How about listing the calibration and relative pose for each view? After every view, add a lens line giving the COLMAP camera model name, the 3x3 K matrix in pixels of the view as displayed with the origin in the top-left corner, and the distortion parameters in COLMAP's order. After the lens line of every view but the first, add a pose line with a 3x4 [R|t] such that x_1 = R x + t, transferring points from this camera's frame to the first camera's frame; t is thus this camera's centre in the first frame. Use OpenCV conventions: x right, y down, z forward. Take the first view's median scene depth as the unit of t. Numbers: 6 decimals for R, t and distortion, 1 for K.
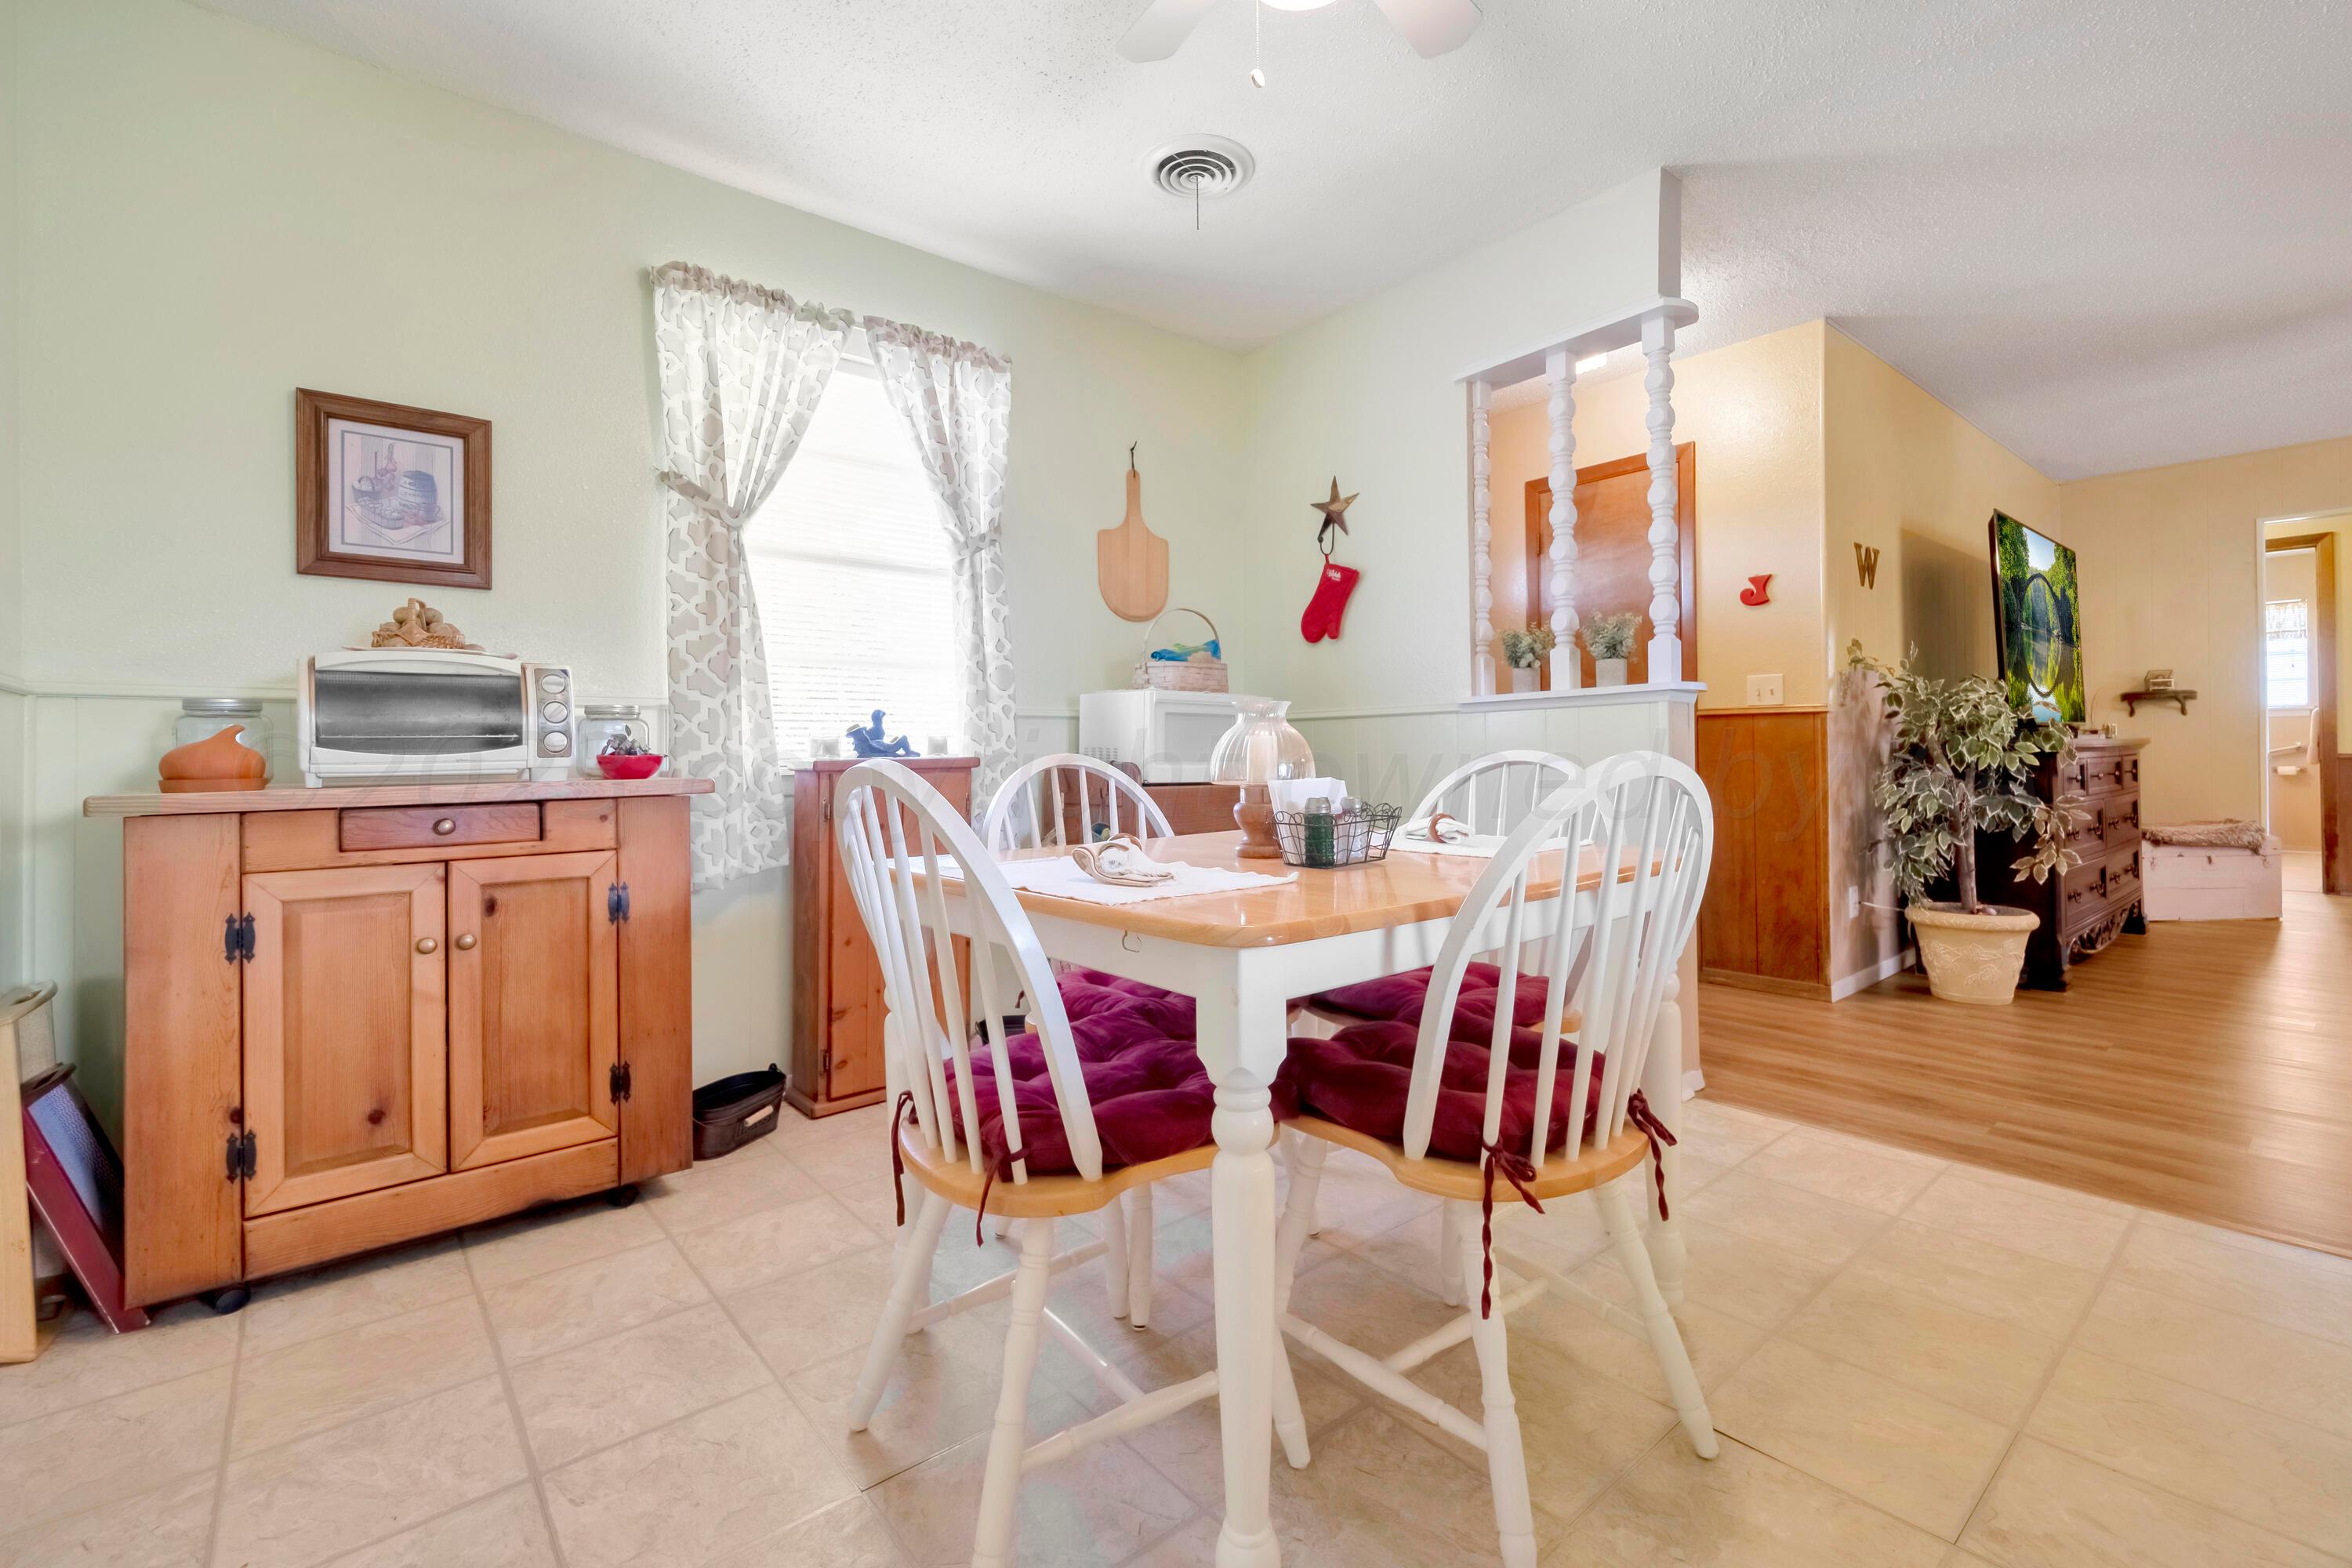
lens RADIAL K [[1000.3, 0, 1169.4], [0, 1000.3, 766.4], [0, 0, 1]] dist [0.018175, -0.014245]
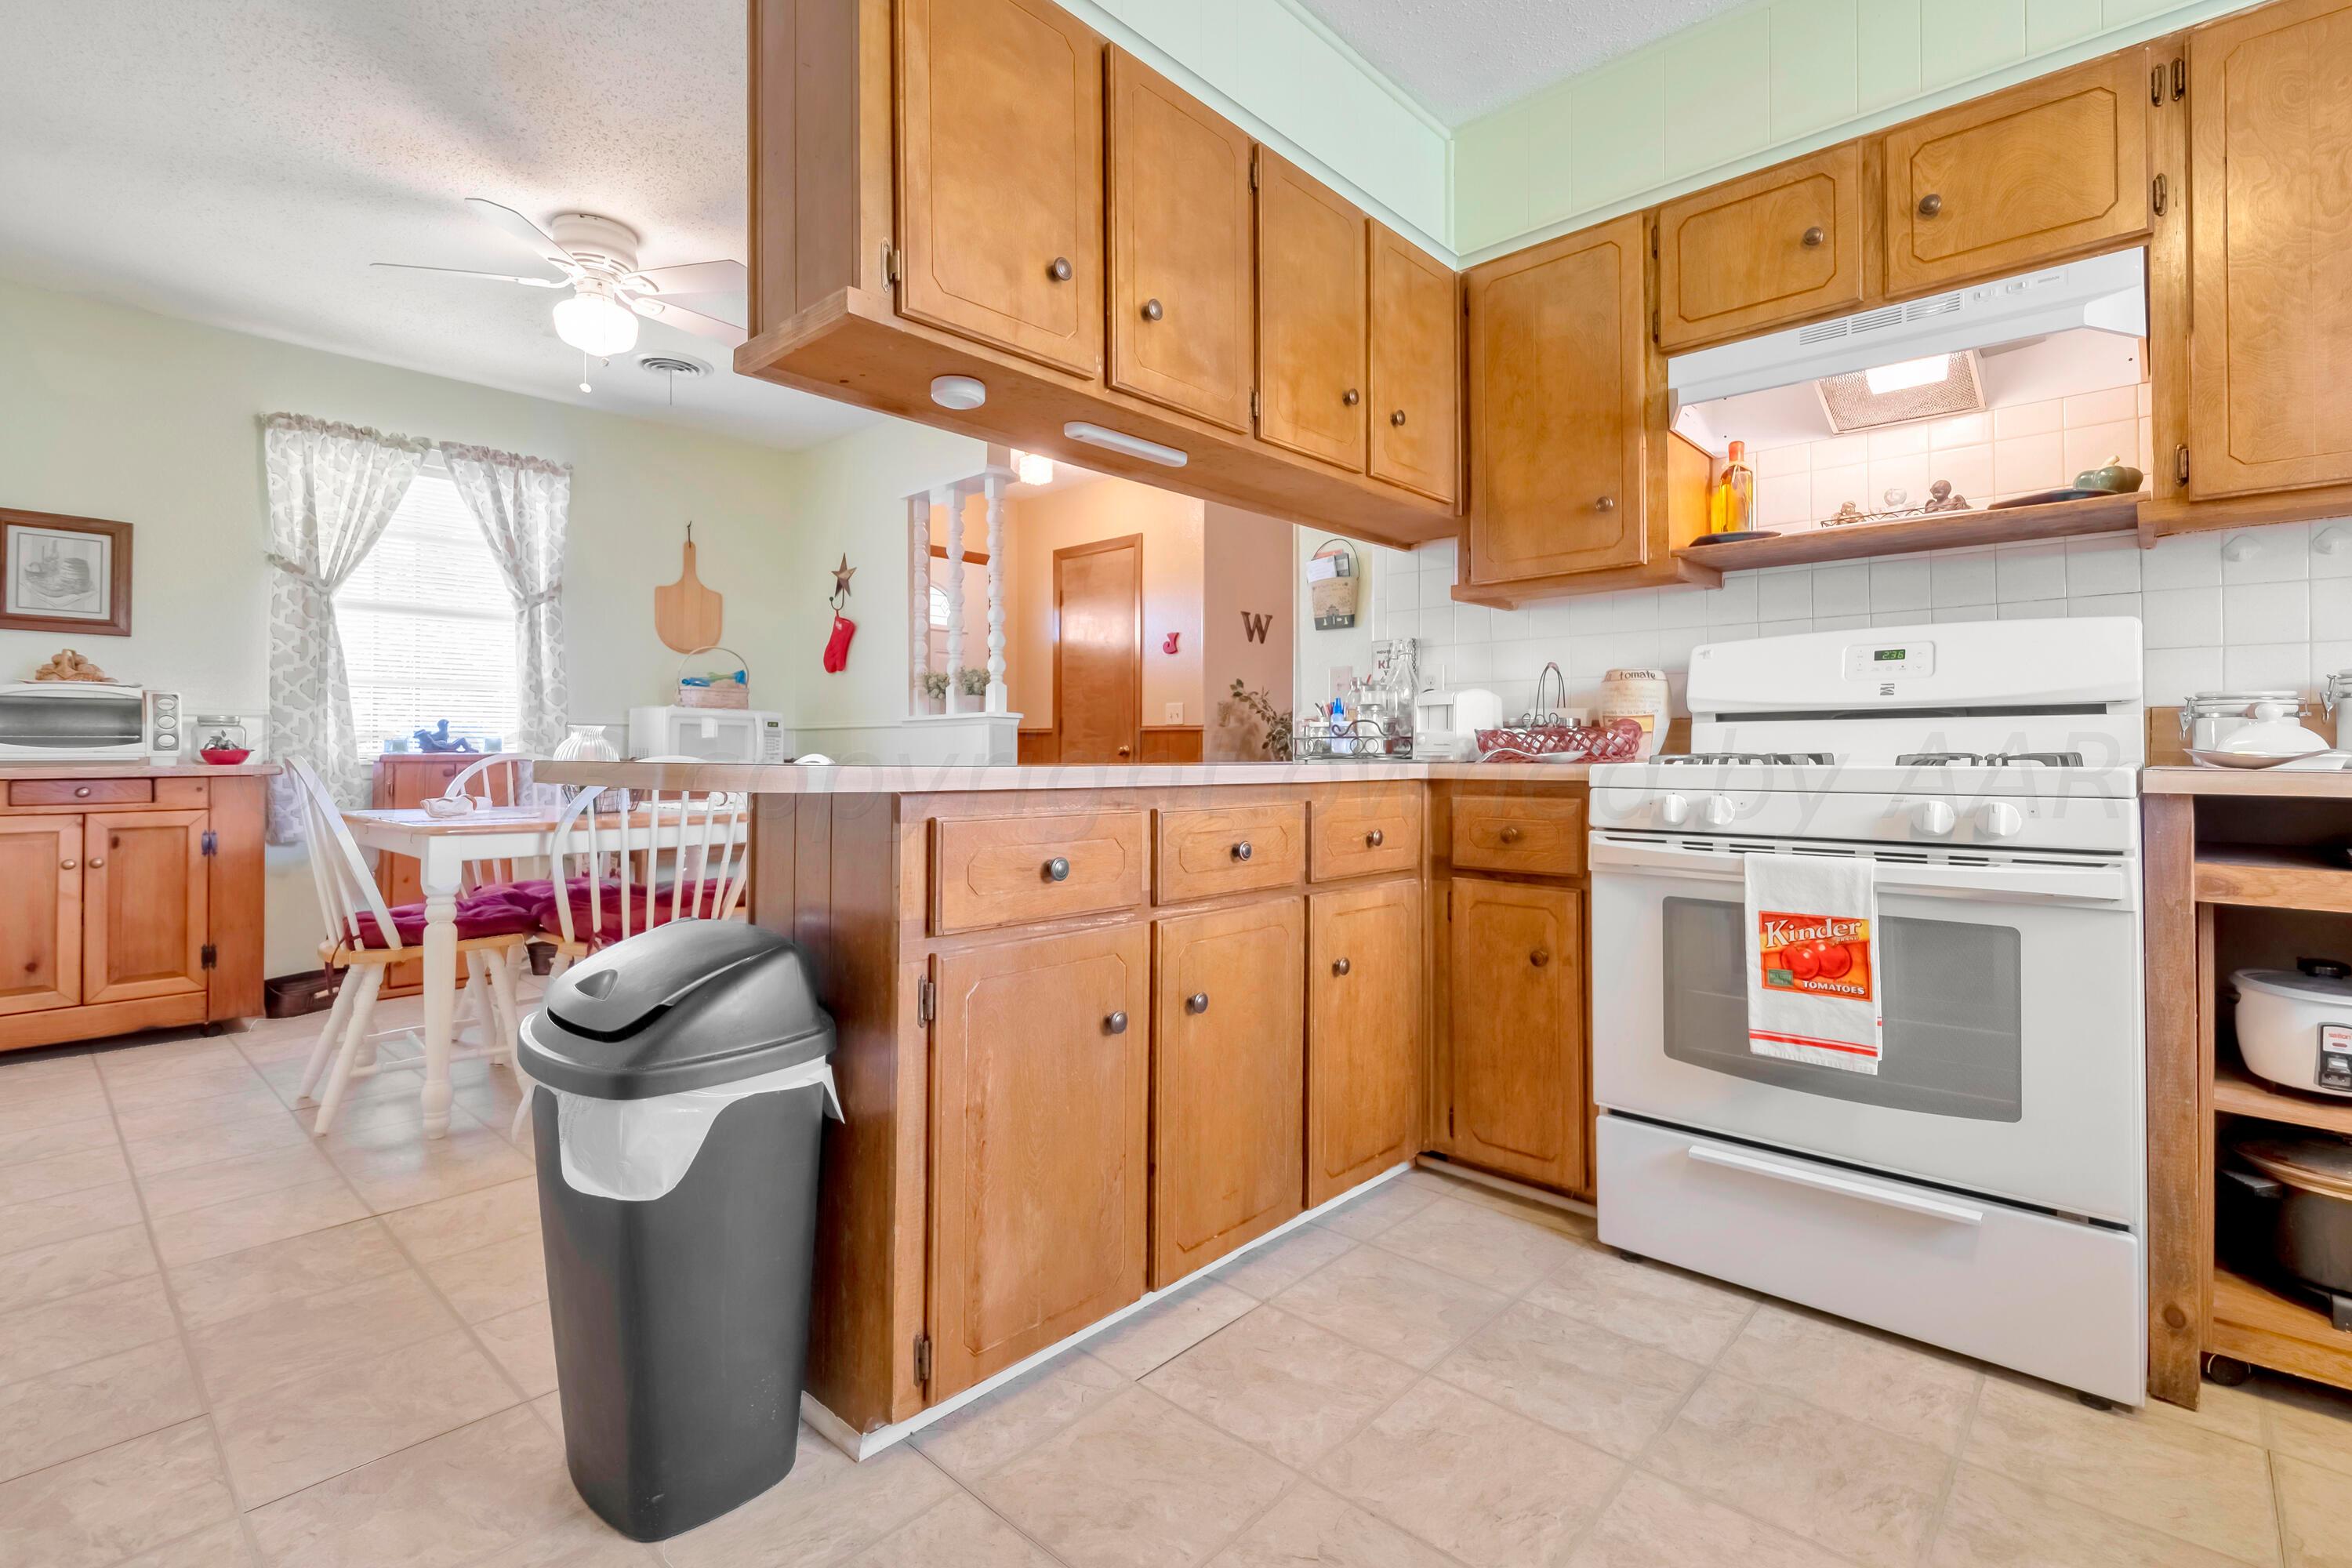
lens RADIAL K [[1066.8, 0, 1181.9], [0, 1066.8, 758.5], [0, 0, 1]] dist [0.000657, -0.000663]
pose [[0.990486, 0.013212, 0.136980, 0.589902], [-0.012230, 0.999893, -0.008009, -0.002025], [-0.137072, 0.006258, 0.990541, -0.700517]]
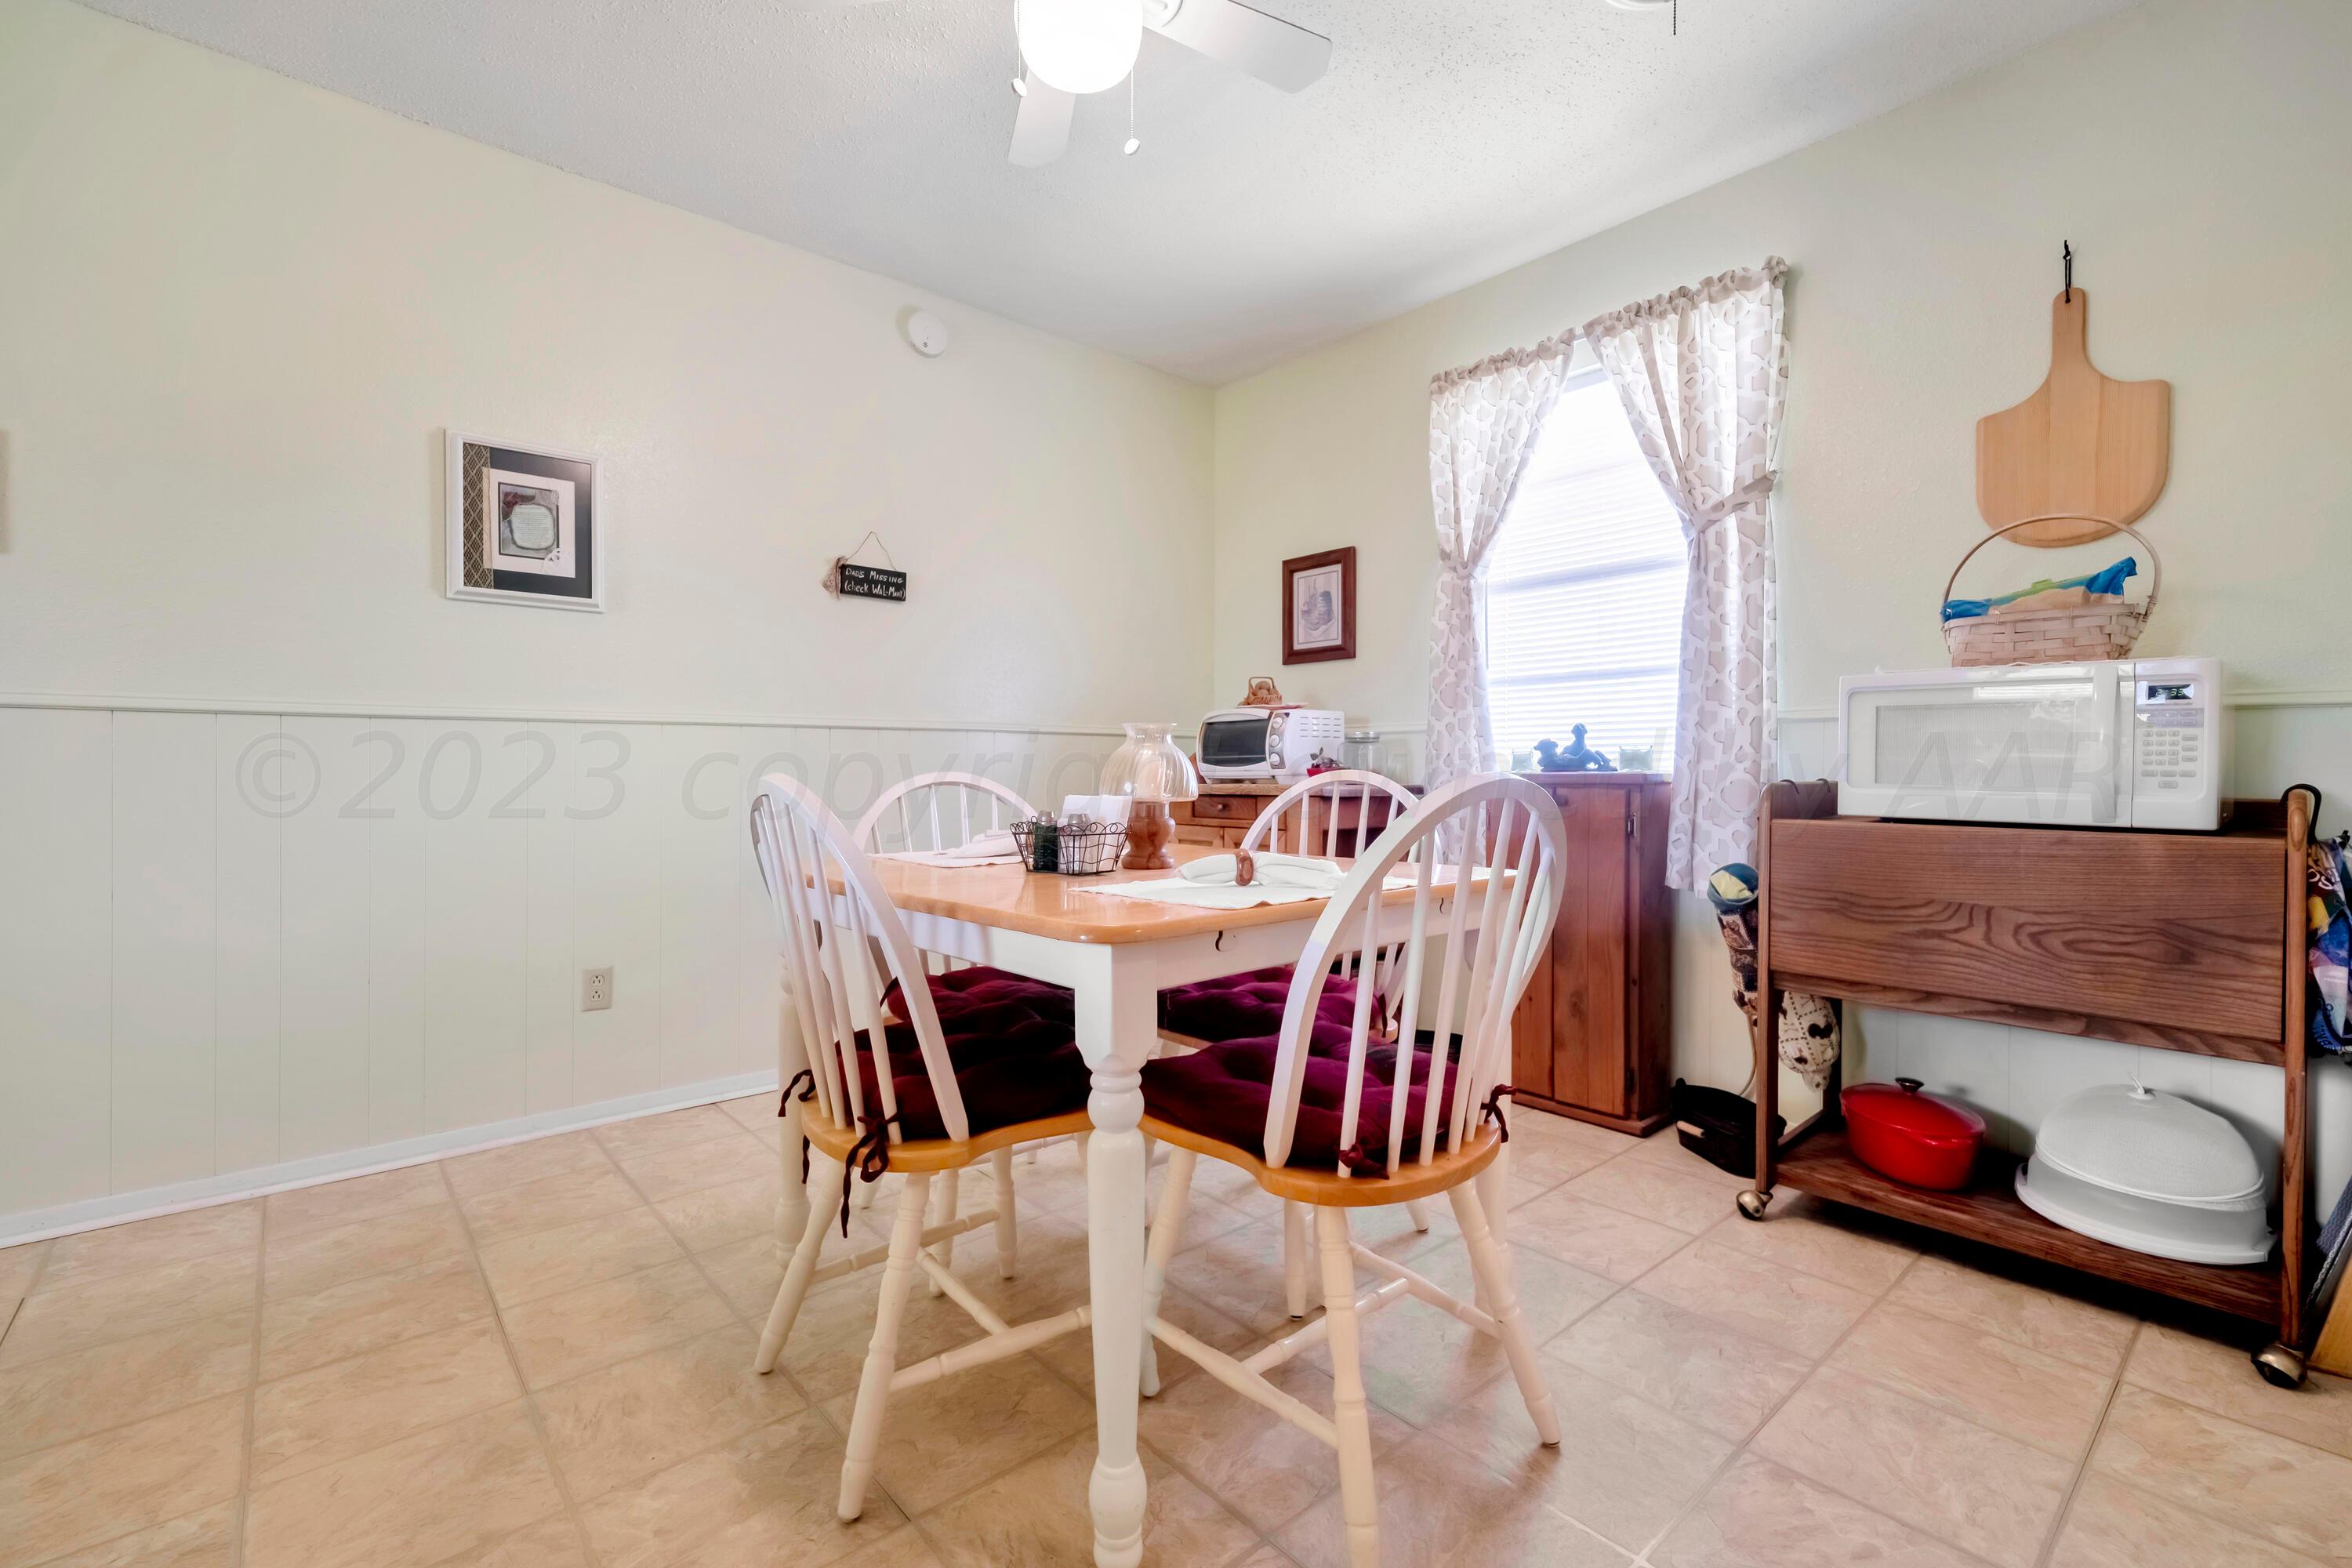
lens RADIAL K [[1037.5, 0, 1178.7], [0, 1037.5, 773.2], [0, 0, 1]] dist [0.019189, -0.008384]
pose [[0.027418, 0.012772, -0.999542, 0.792634], [-0.007903, 0.999890, 0.012560, -0.018565], [0.999593, 0.007555, 0.027516, 0.635600]]
